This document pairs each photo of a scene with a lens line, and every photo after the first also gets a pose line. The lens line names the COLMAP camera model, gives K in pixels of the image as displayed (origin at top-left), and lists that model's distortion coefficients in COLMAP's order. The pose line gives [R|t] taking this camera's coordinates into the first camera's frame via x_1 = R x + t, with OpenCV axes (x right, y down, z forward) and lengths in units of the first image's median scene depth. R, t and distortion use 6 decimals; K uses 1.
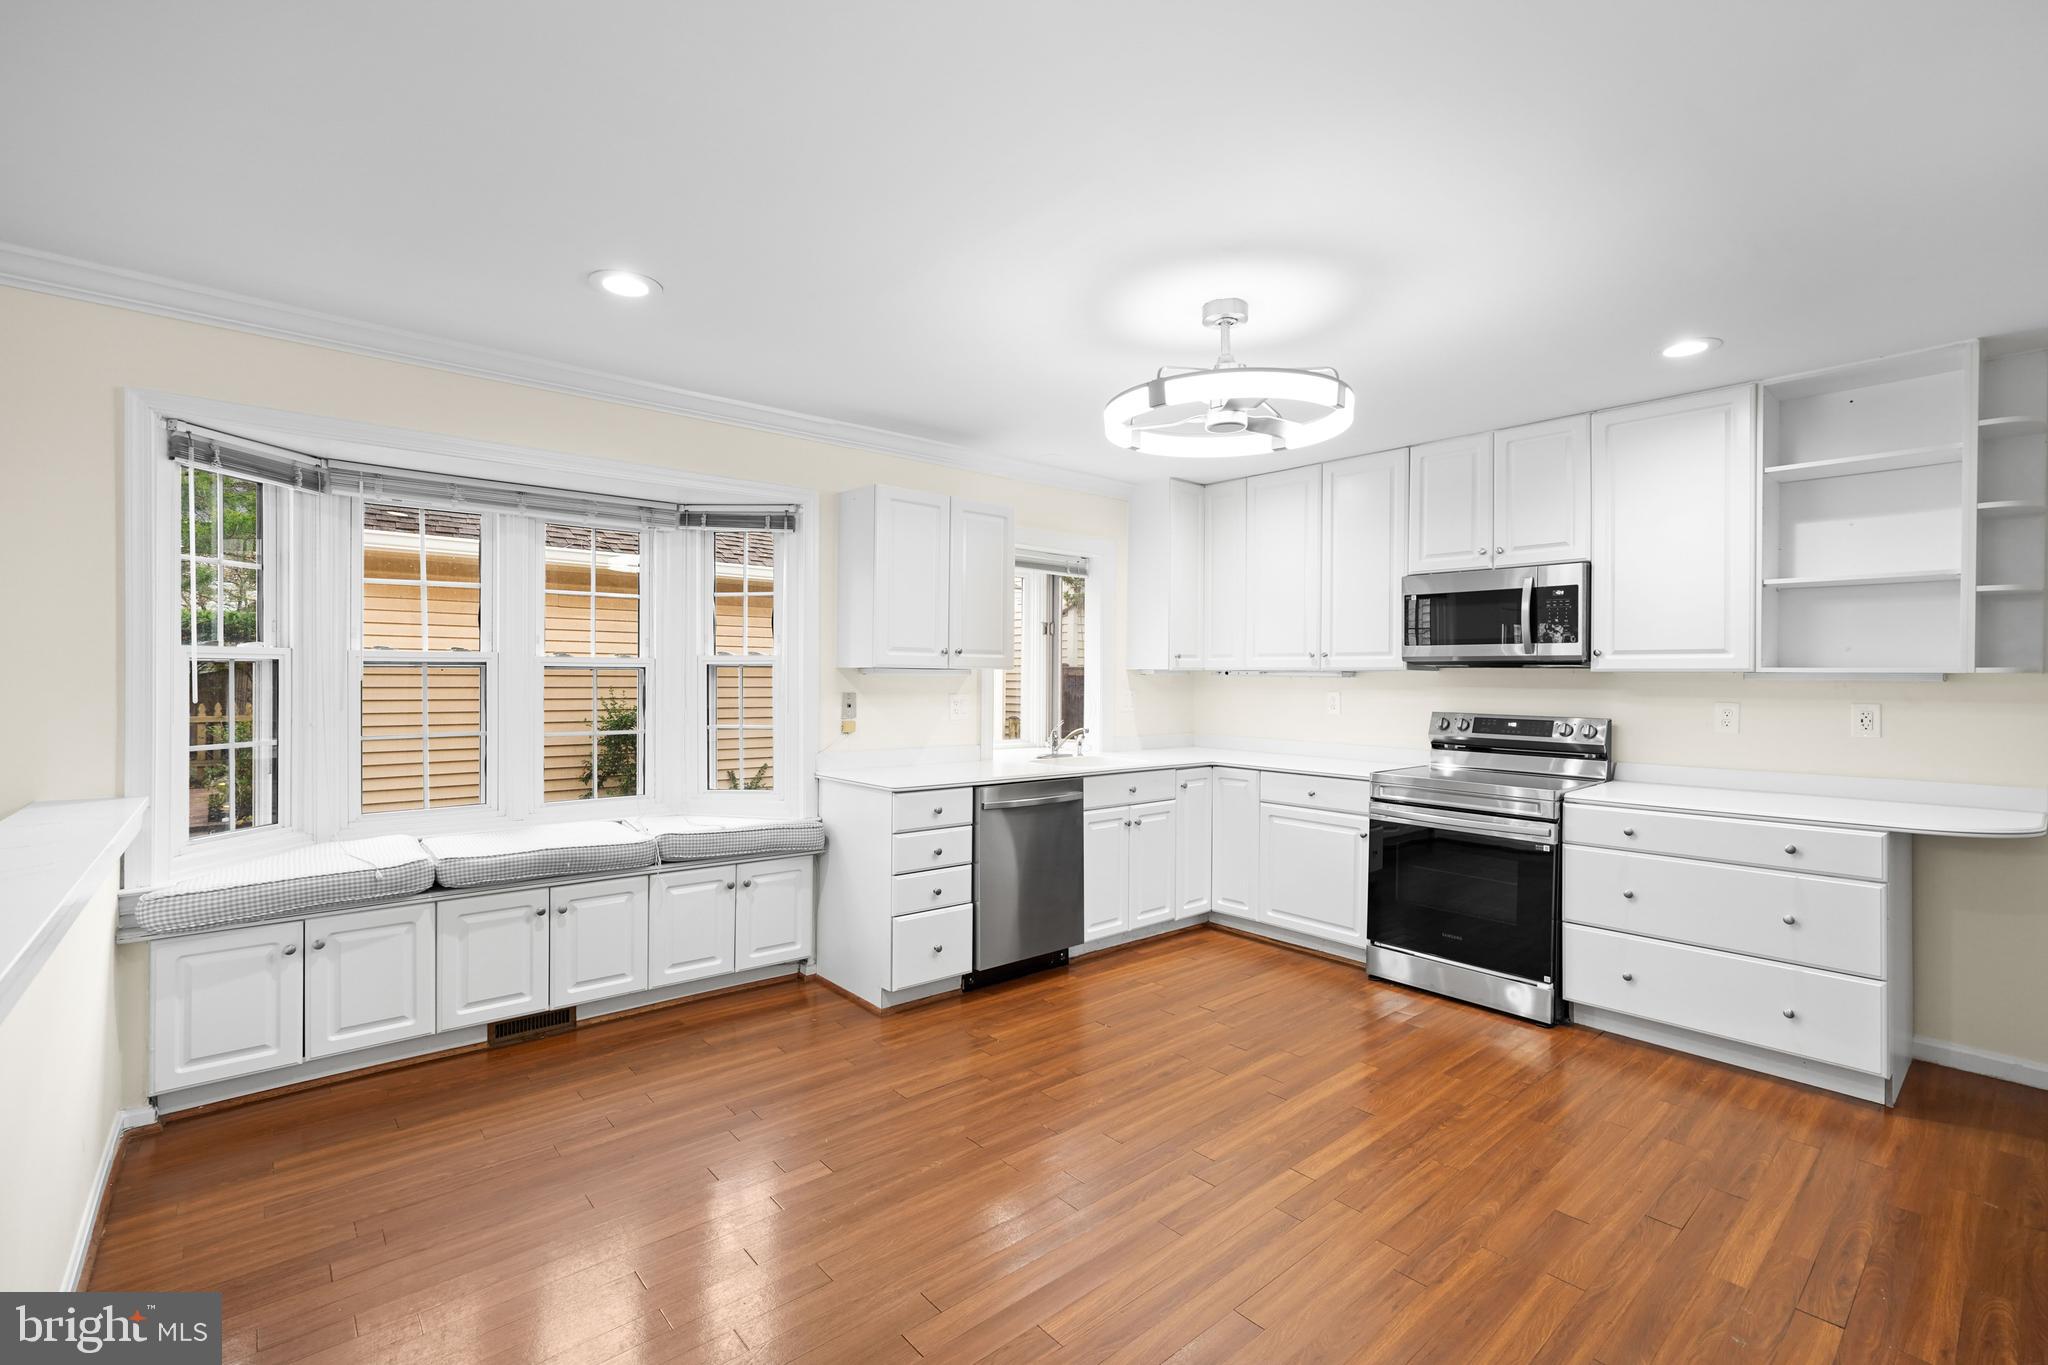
lens RADIAL K [[901.7, 0, 1030.7], [0, 901.7, 678.9], [0, 0, 1]] dist [-0.003881, 0.001581]
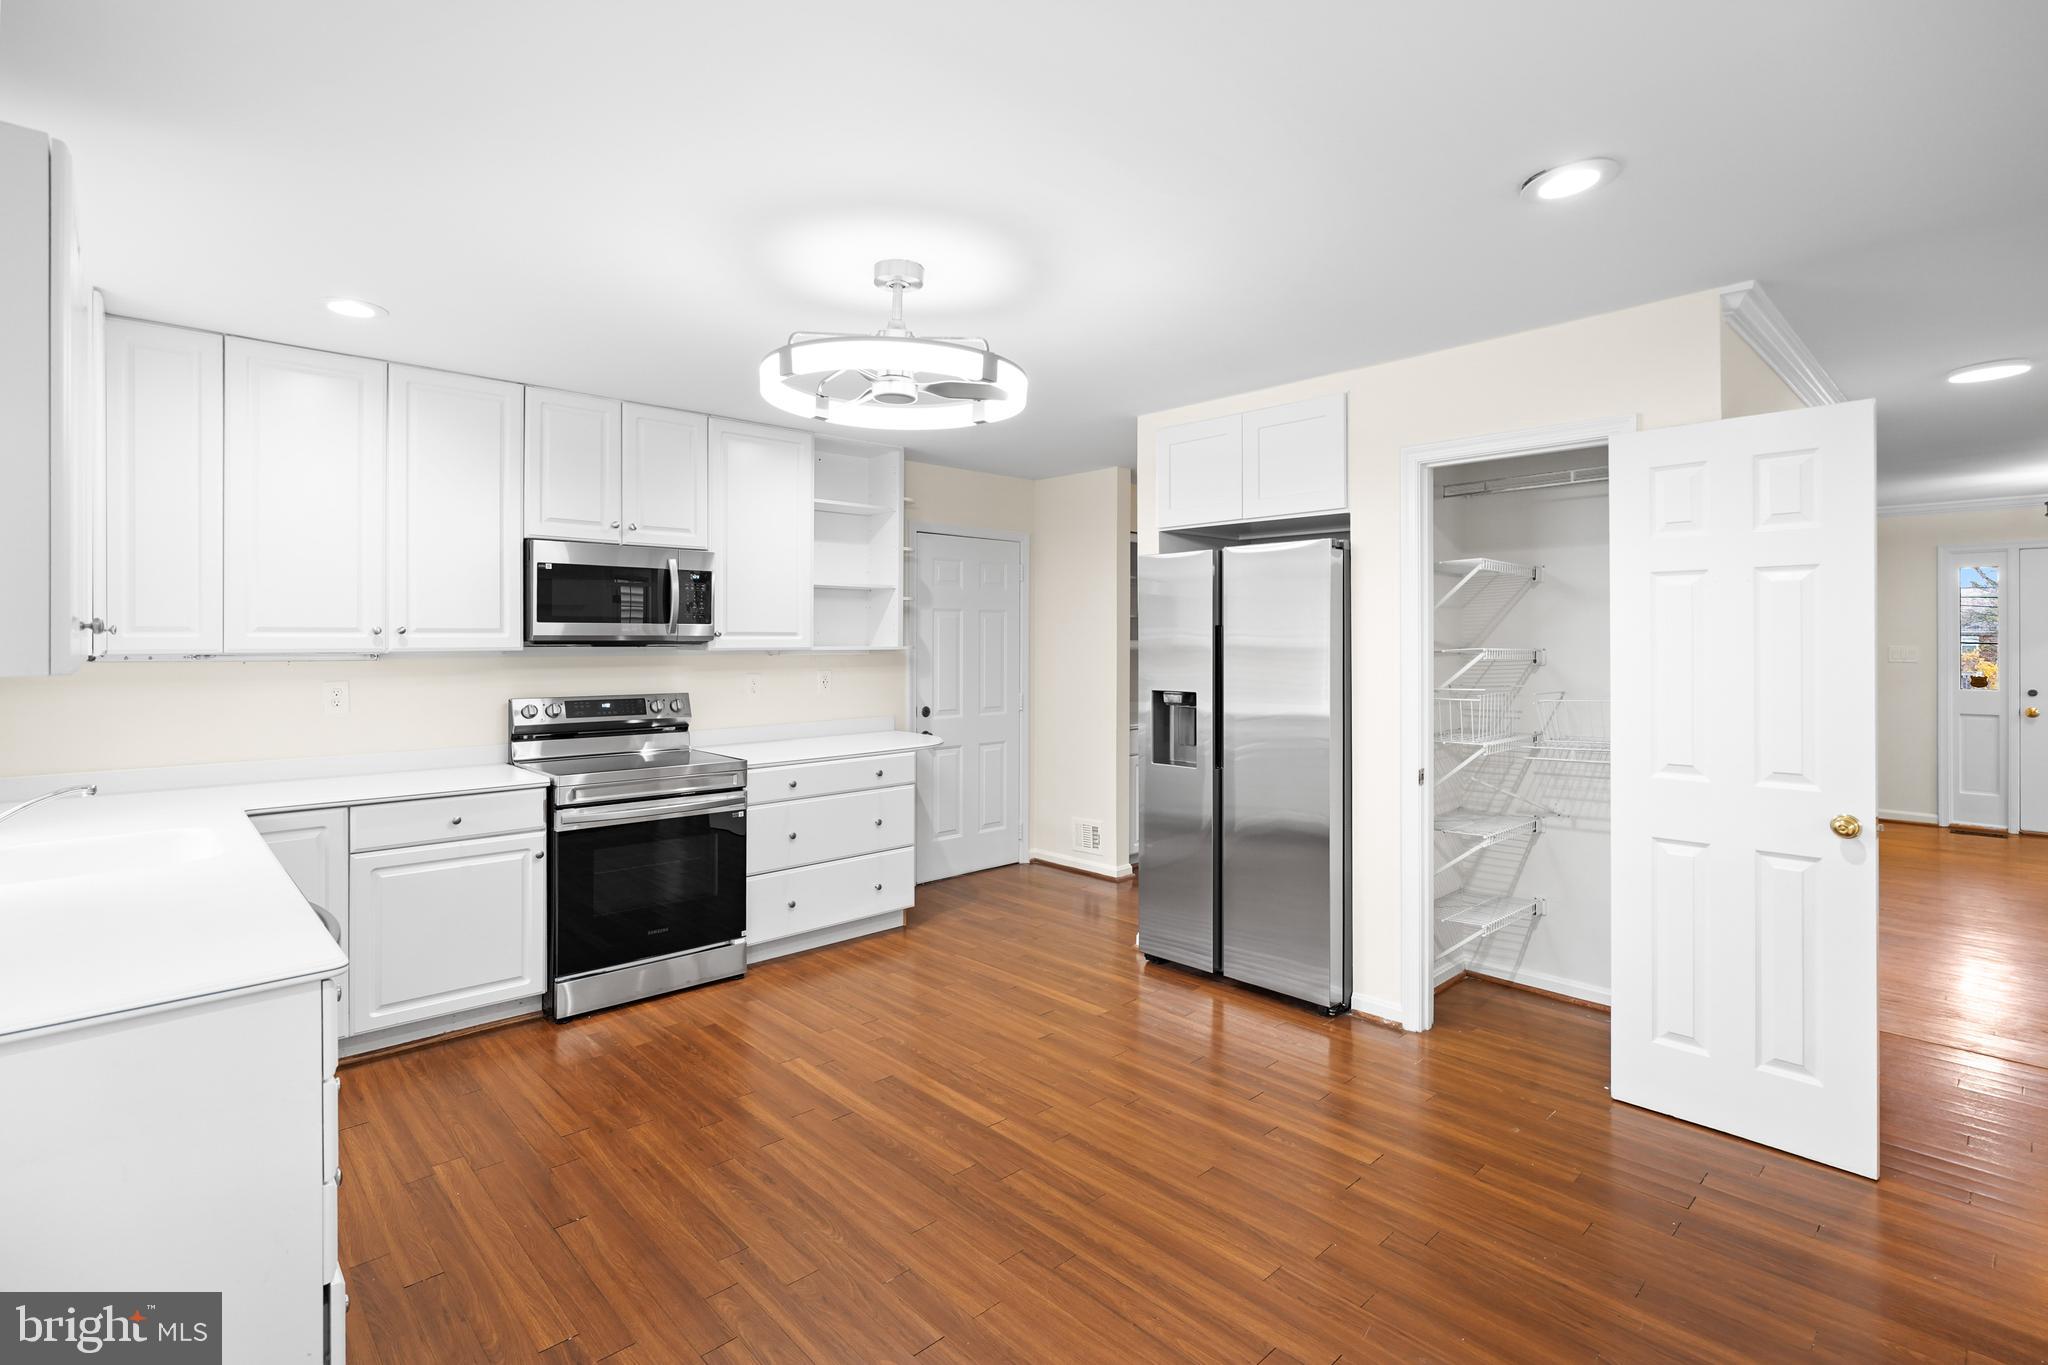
lens RADIAL K [[953.5, 0, 1007.8], [0, 953.5, 646.6], [0, 0, 1]] dist [-0.005344, 0.001983]
pose [[-0.022686, -0.013663, 0.999649, -0.583471], [0.005134, 0.999892, 0.013783, -0.028694], [-0.999729, 0.005445, -0.022613, 0.698399]]
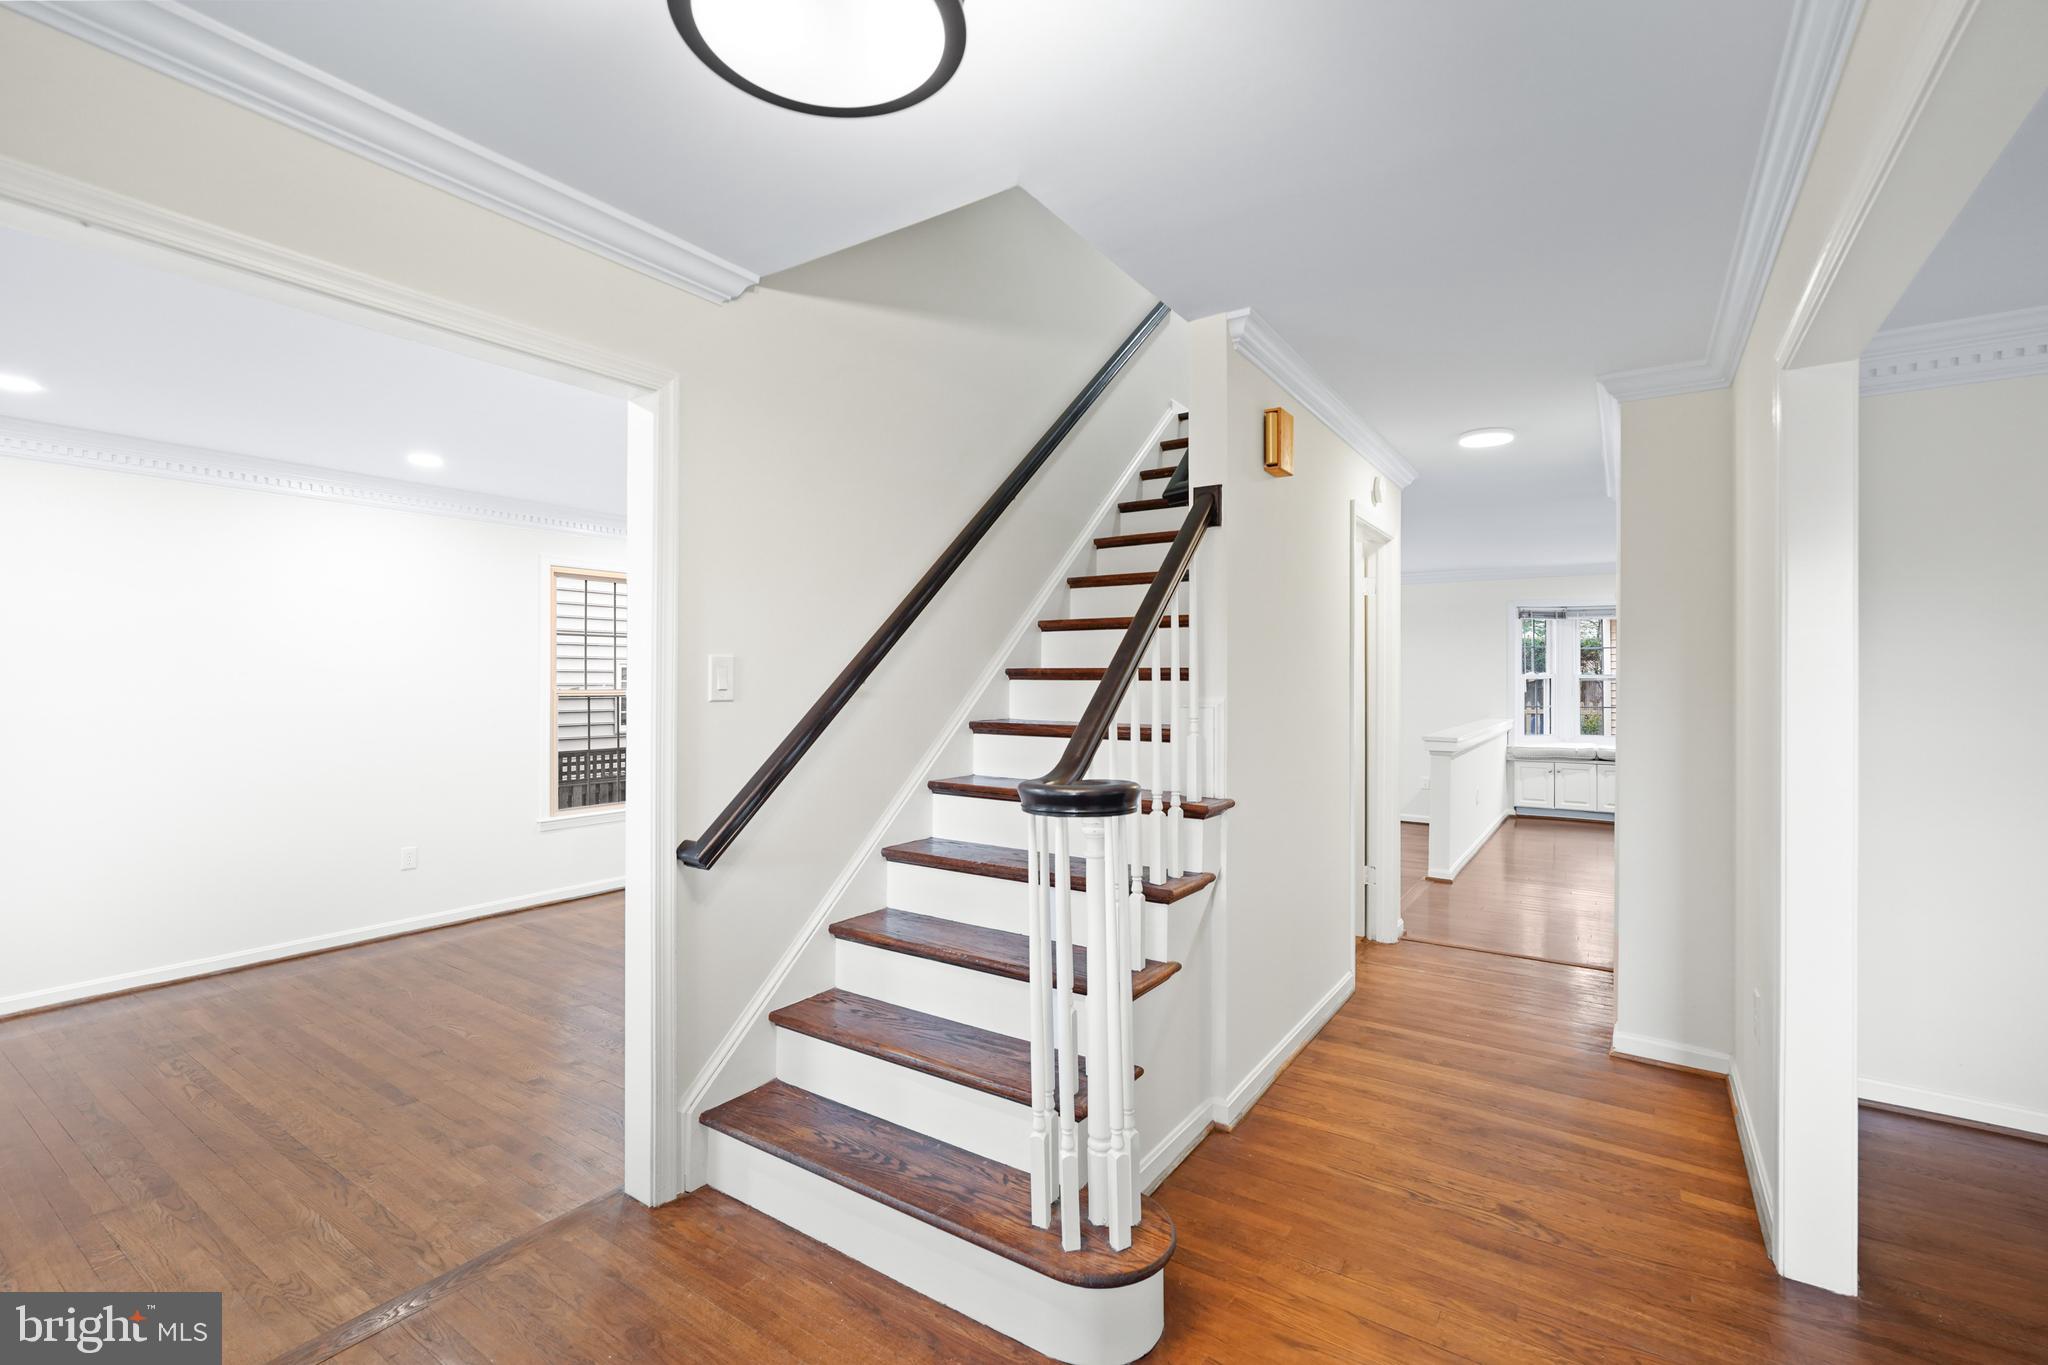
lens RADIAL K [[901.7, 0, 1011.1], [0, 901.7, 683.9], [0, 0, 1]] dist [-0.003881, 0.001581]
pose [[0.254131, -0.005837, -0.967152, 1.364132], [-0.002460, 0.999975, -0.006681, 0.017478], [0.967167, 0.004077, 0.254110, -1.269498]]
